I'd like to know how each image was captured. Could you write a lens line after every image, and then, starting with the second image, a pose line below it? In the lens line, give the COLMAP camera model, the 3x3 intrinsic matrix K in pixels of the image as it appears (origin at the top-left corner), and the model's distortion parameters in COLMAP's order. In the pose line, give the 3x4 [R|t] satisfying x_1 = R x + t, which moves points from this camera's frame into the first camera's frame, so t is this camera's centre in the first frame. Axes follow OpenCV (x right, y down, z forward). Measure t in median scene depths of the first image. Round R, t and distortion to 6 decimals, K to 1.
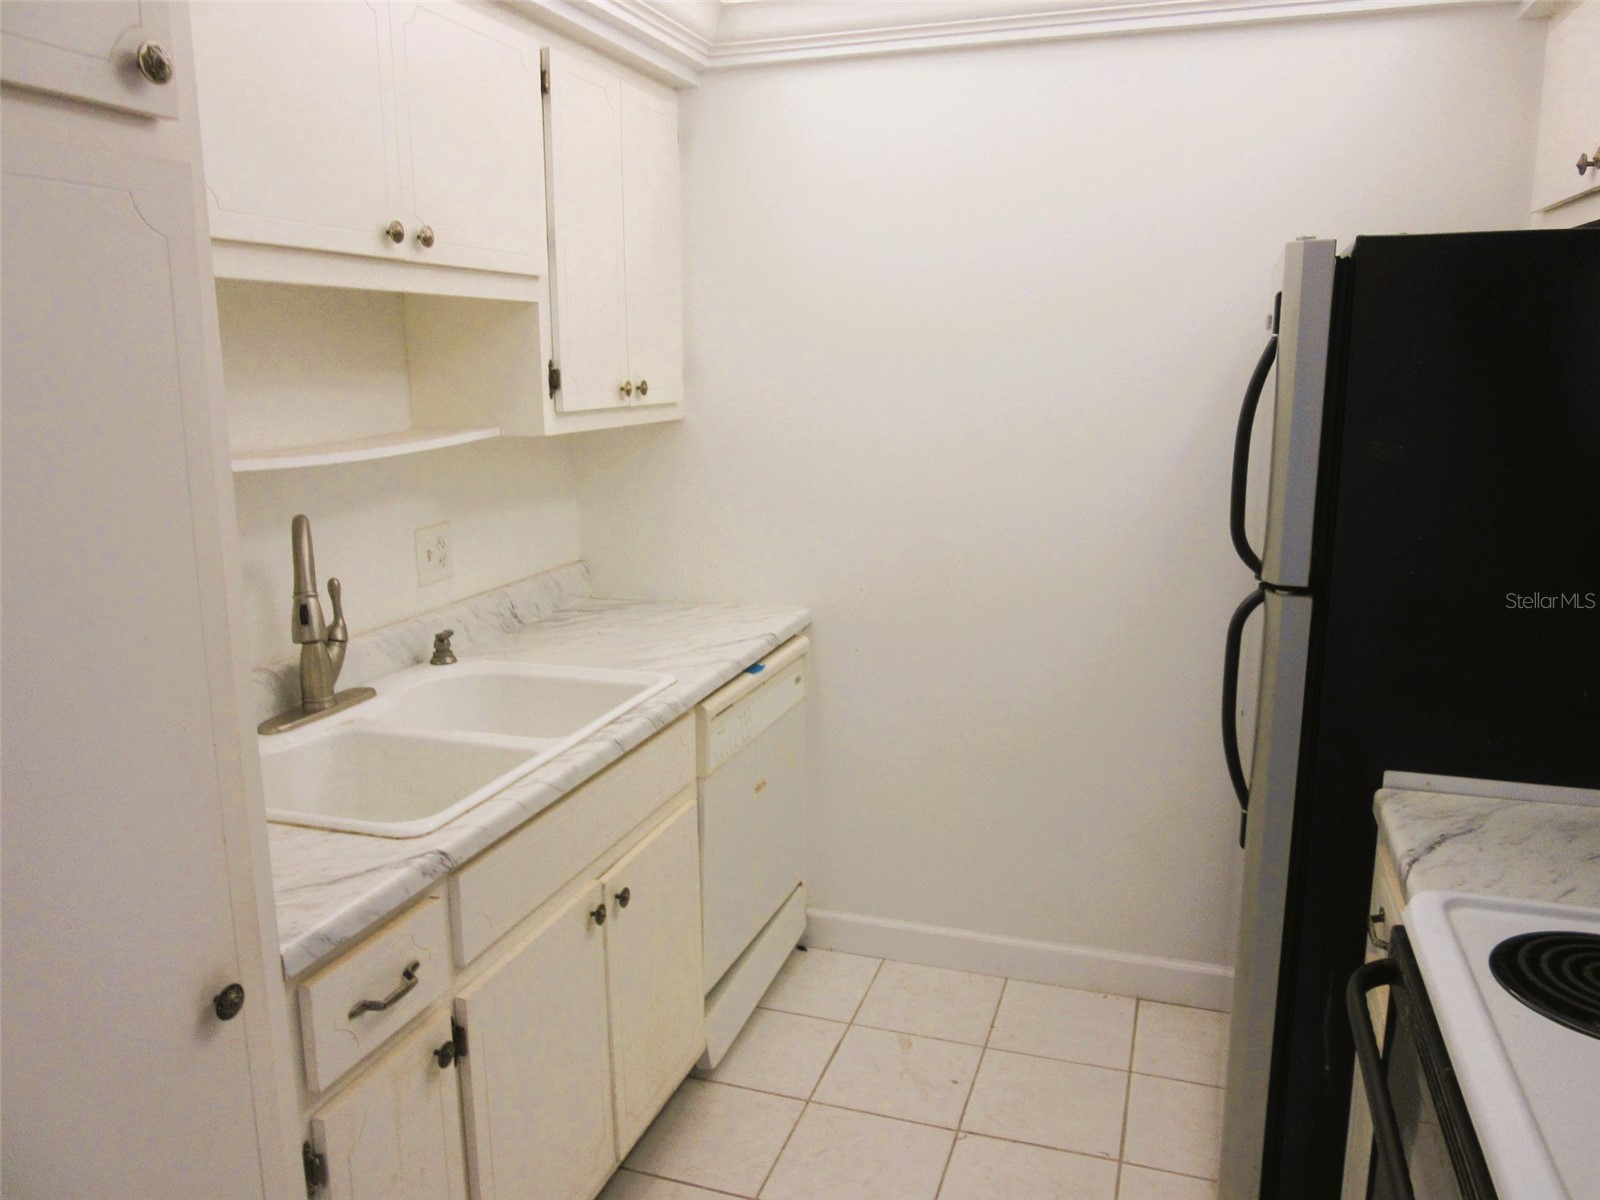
lens RADIAL K [[1215.3, 0, 800.7], [0, 1215.3, 602.7], [0, 0, 1]] dist [-0.012368, 0.009165]
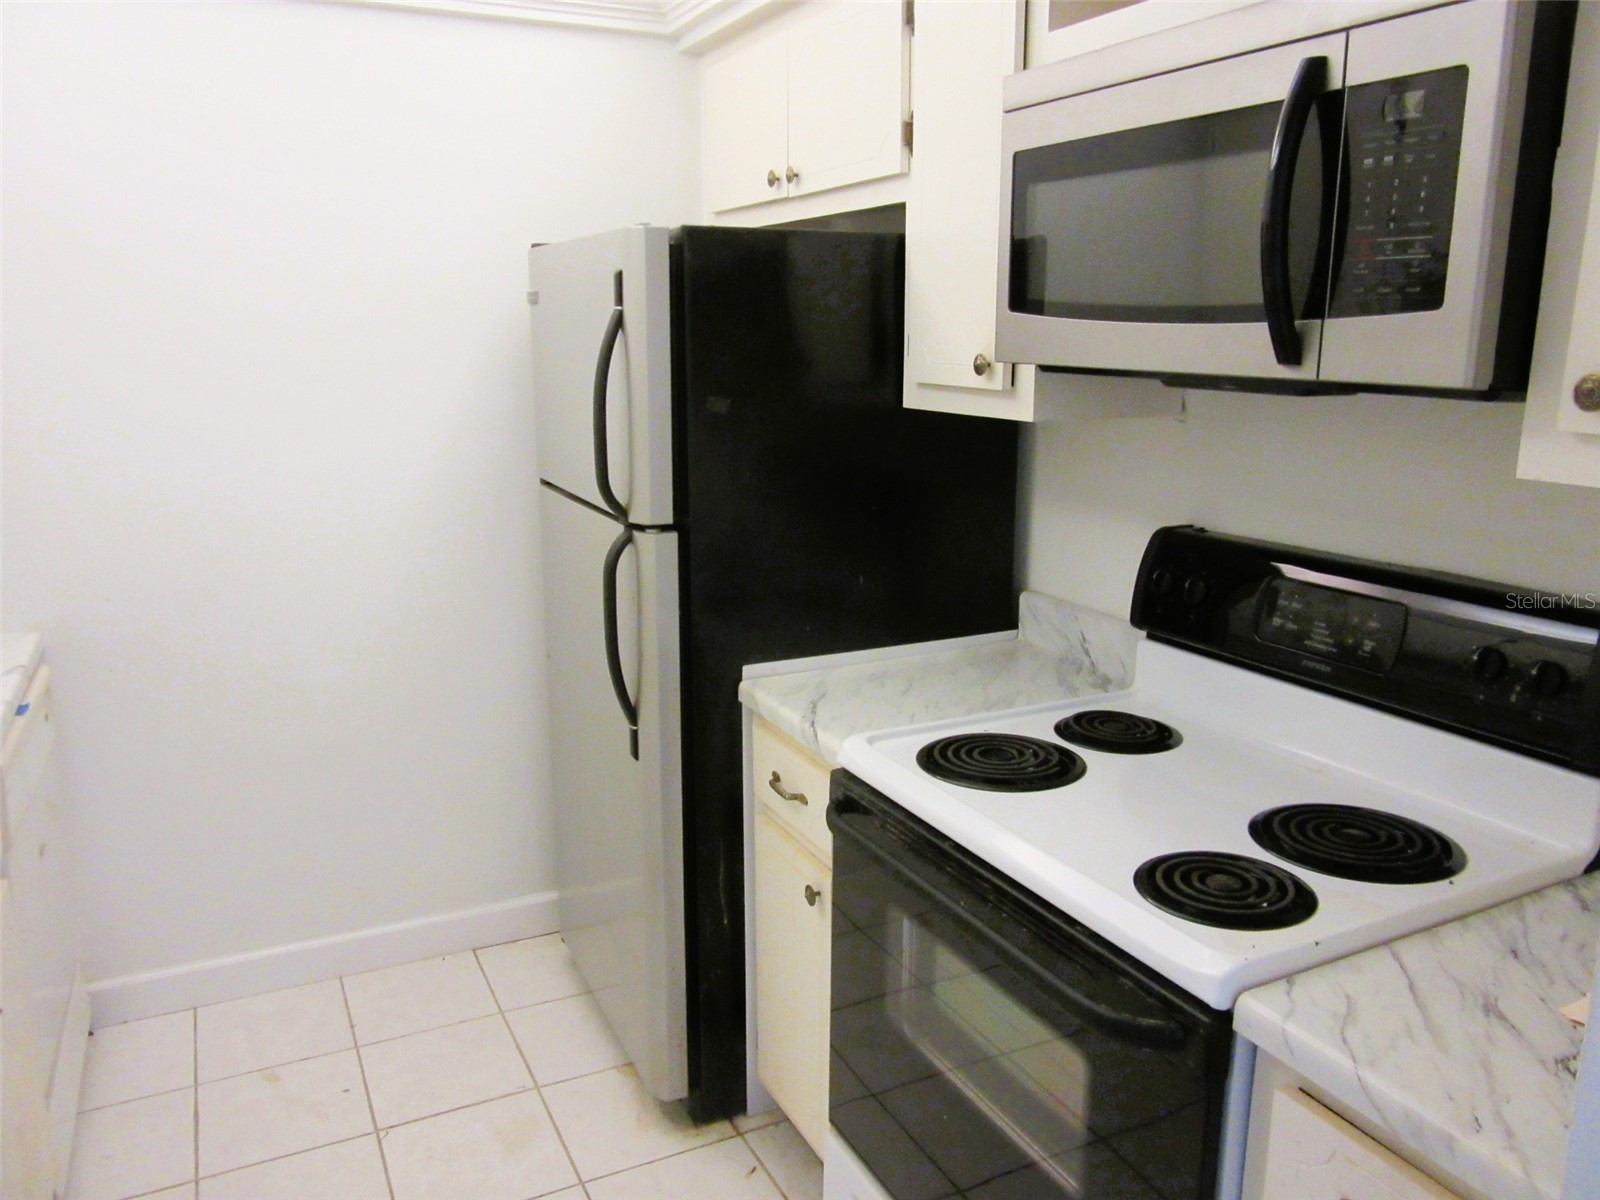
lens RADIAL K [[1215.3, 0, 800.8], [0, 1215.3, 598.5], [0, 0, 1]] dist [-0.012368, 0.009165]
pose [[0.711965, -0.146036, 0.686862, -0.296985], [0.137203, 0.988214, 0.067889, -0.004034], [-0.688681, 0.045904, 0.723610, 0.065037]]
